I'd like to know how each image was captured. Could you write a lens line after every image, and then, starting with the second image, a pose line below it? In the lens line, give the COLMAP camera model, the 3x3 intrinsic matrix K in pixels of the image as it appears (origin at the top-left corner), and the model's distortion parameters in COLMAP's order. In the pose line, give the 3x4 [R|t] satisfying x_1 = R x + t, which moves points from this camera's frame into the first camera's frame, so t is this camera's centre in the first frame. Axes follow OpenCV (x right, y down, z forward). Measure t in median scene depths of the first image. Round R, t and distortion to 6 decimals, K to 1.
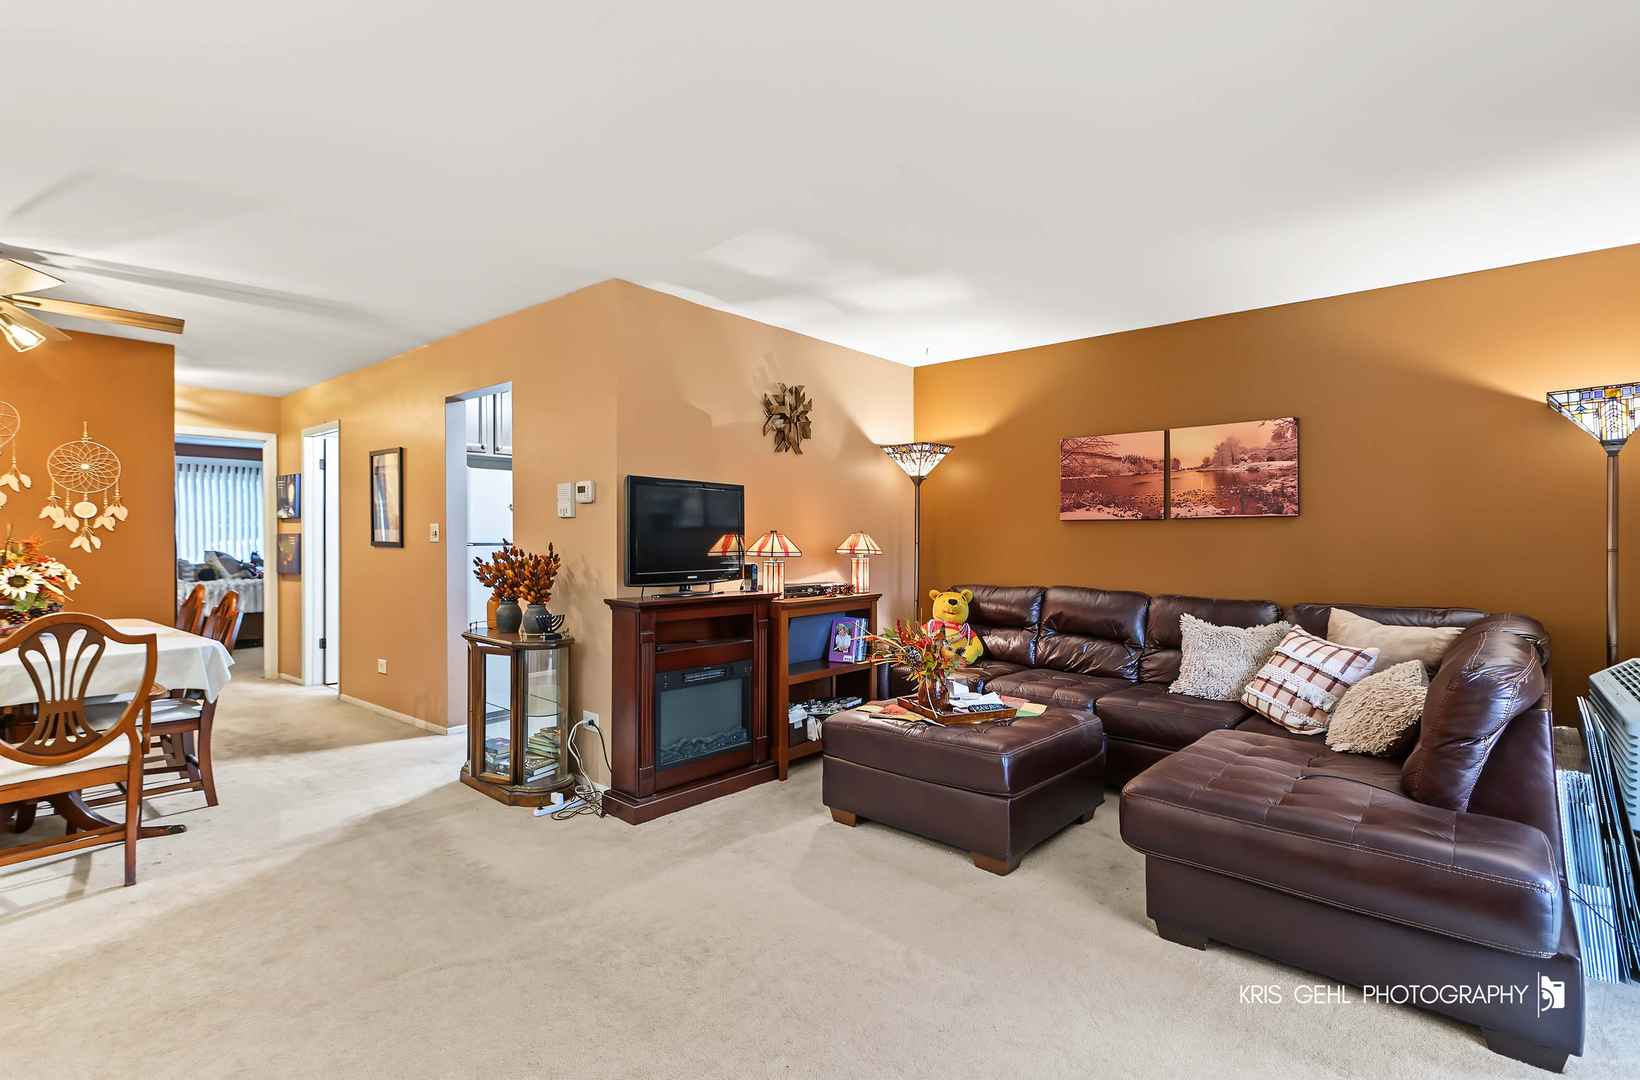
lens RADIAL K [[796.4, 0, 856.3], [0, 796.4, 534.3], [0, 0, 1]] dist [0.009612, -0.000096]
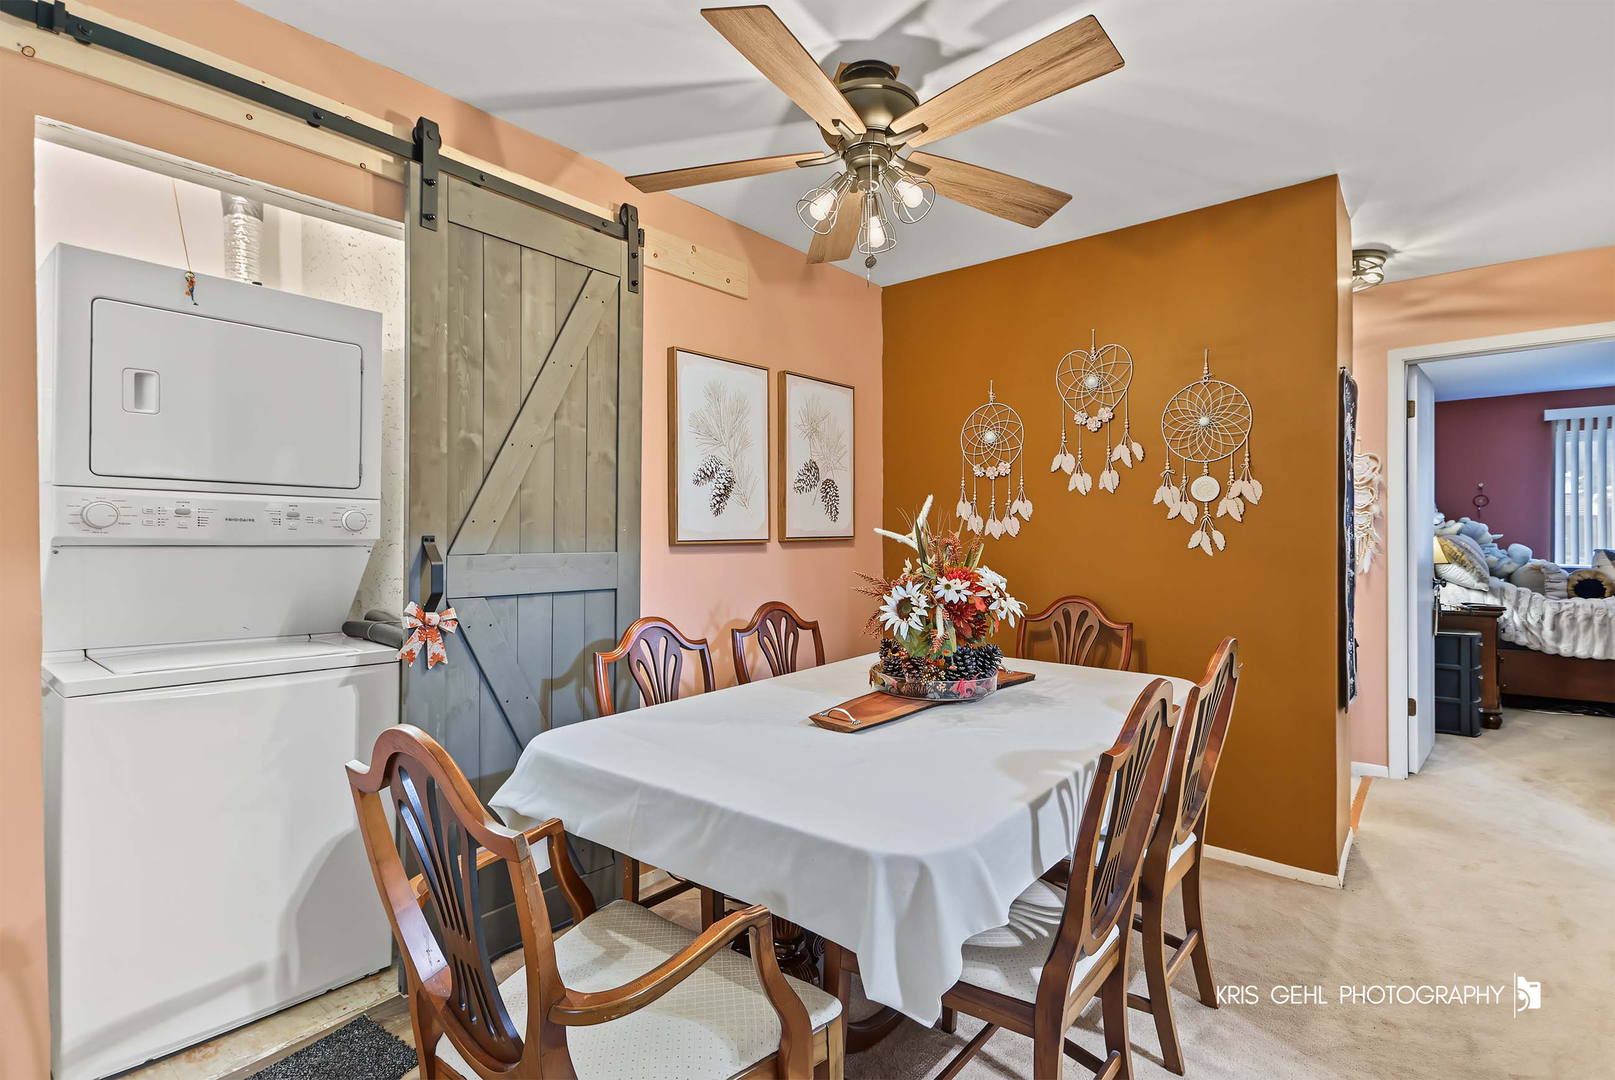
lens RADIAL K [[766.0, 0, 804.5], [0, 766.0, 537.7], [0, 0, 1]] dist [0.004445, 0.000934]
pose [[-0.008820, 0.011038, -0.999900, -0.345331], [0.003288, 0.999934, 0.011009, 0.000349], [0.999956, -0.003191, -0.008856, 0.680936]]
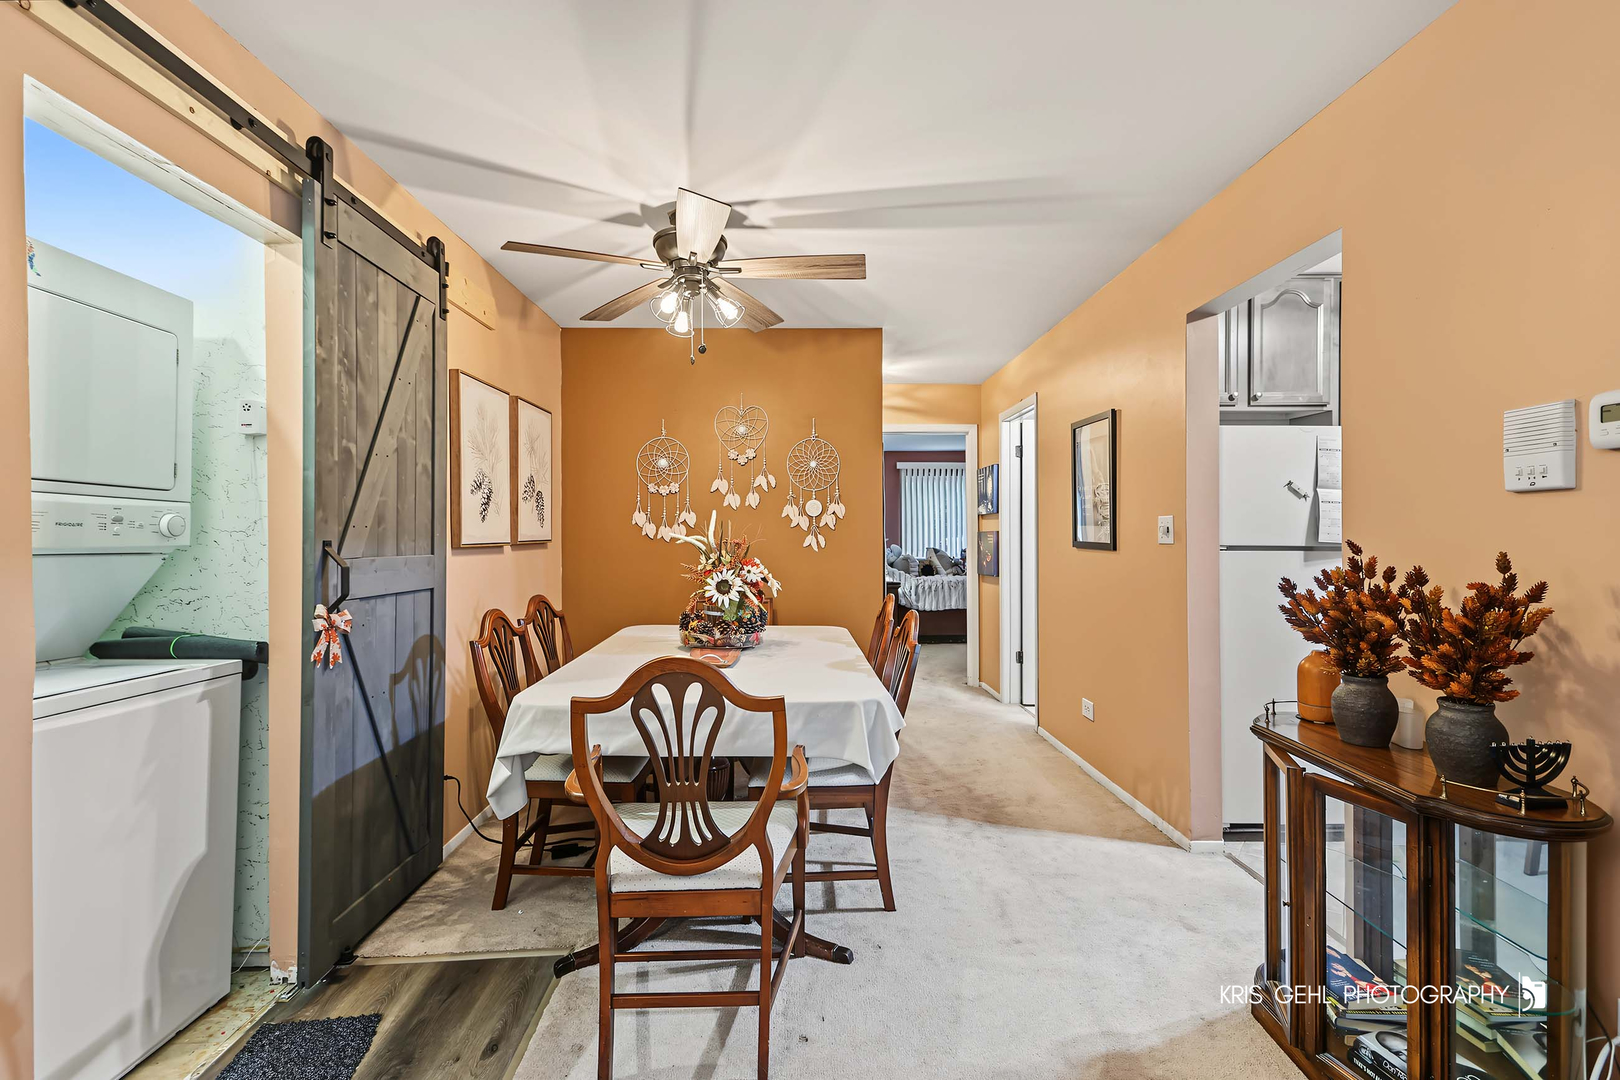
lens RADIAL K [[768.4, 0, 807.0], [0, 768.4, 537.7], [0, 0, 1]] dist [0.004445, 0.000934]
pose [[0.653159, 0.003556, -0.757212, -0.247971], [0.003103, 0.999968, 0.007372, -0.000930], [0.757214, -0.007165, 0.653127, 0.373622]]
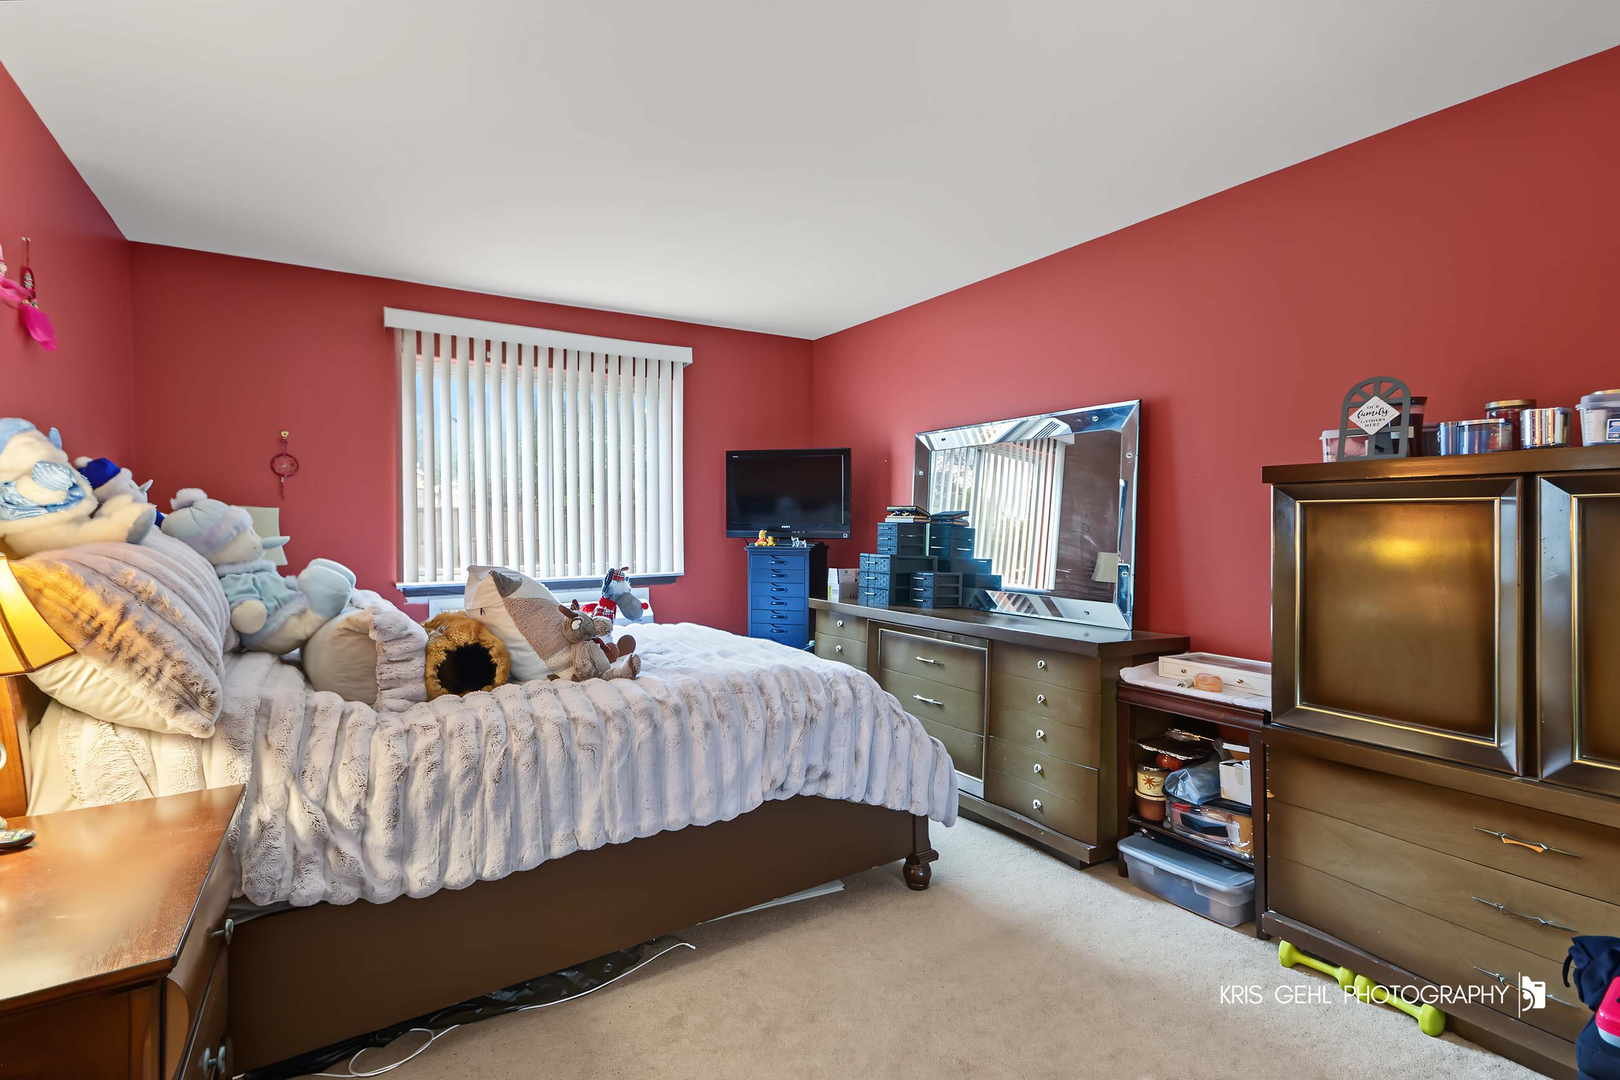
lens RADIAL K [[747.8, 0, 808.5], [0, 747.8, 526.5], [0, 0, 1]] dist [0.015738, 0.000216]
pose [[0.950298, 0.007400, -0.311254, -1.120347], [-0.003360, 0.999903, 0.013514, -0.001285], [0.311324, -0.011796, 0.950231, 1.429457]]
